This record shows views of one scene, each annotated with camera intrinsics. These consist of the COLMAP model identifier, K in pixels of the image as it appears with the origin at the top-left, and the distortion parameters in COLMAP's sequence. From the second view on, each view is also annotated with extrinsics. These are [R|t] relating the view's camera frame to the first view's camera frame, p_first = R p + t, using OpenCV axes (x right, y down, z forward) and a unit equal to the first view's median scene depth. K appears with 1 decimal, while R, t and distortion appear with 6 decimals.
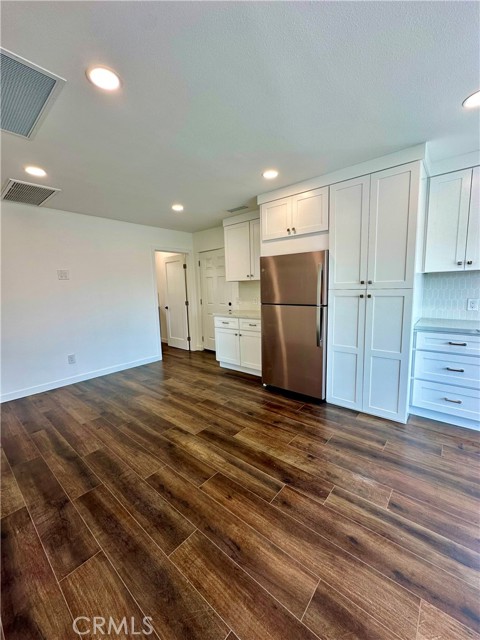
lens RADIAL K [[256.0, 0, 241.1], [0, 256.0, 319.7], [0, 0, 1]] dist [-0.003147, 0.000590]
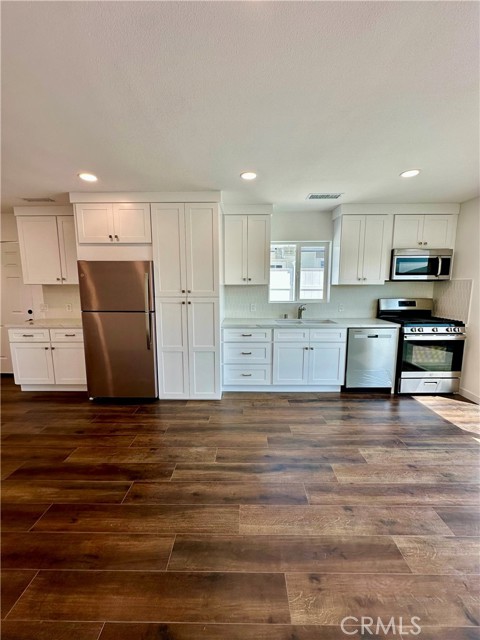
lens RADIAL K [[256.0, 0, 242.3], [0, 256.0, 319.5], [0, 0, 1]] dist [-0.003147, 0.000590]
pose [[0.769311, -0.055838, 0.636430, -0.084584], [0.061526, 0.998018, 0.013191, -0.013105], [-0.635905, 0.029009, 0.771222, -0.095616]]
